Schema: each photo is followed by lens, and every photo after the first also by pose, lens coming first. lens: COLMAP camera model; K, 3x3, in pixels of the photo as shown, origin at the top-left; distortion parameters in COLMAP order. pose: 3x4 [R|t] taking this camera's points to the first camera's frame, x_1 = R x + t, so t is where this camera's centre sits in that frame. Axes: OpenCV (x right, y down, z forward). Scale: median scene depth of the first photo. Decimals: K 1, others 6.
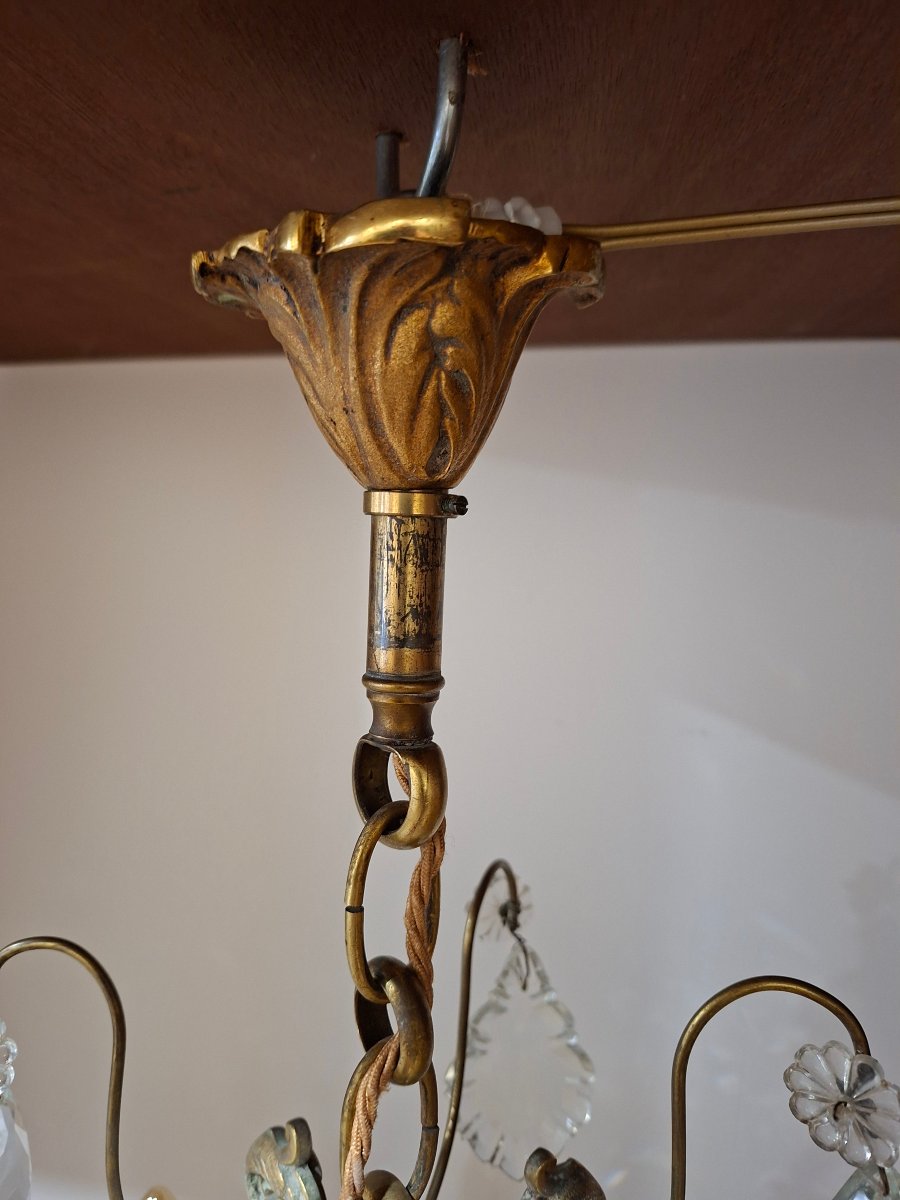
lens RADIAL K [[817.2, 0, 451.7], [0, 817.2, 599.5], [0, 0, 1]] dist [-0.007848, -0.001503]
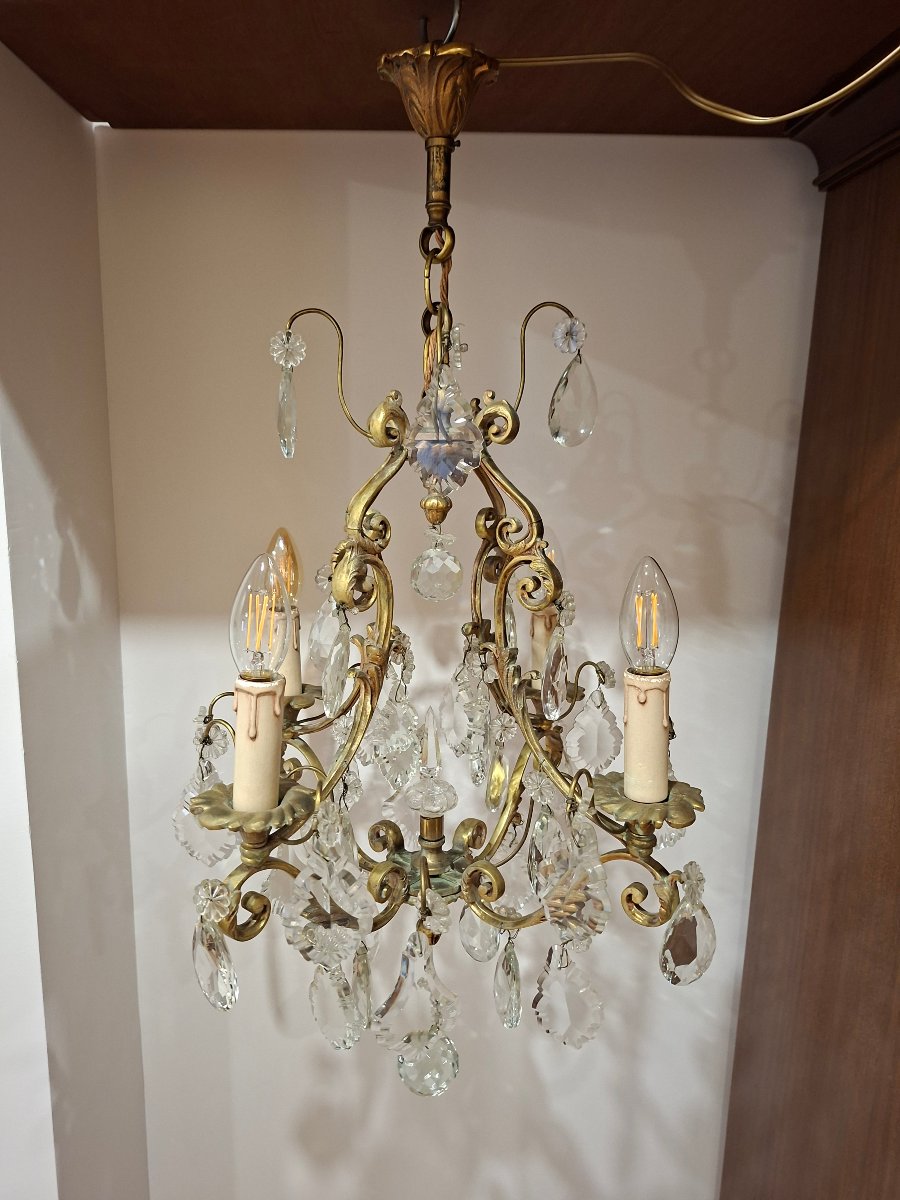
lens RADIAL K [[817.2, 0, 452.0], [0, 817.2, 601.8], [0, 0, 1]] dist [-0.007848, -0.001503]
pose [[0.967369, -0.064122, 0.245122, -1.026881], [0.030674, 0.989969, 0.137914, 1.379957], [-0.251507, -0.125895, 0.959633, -2.616859]]
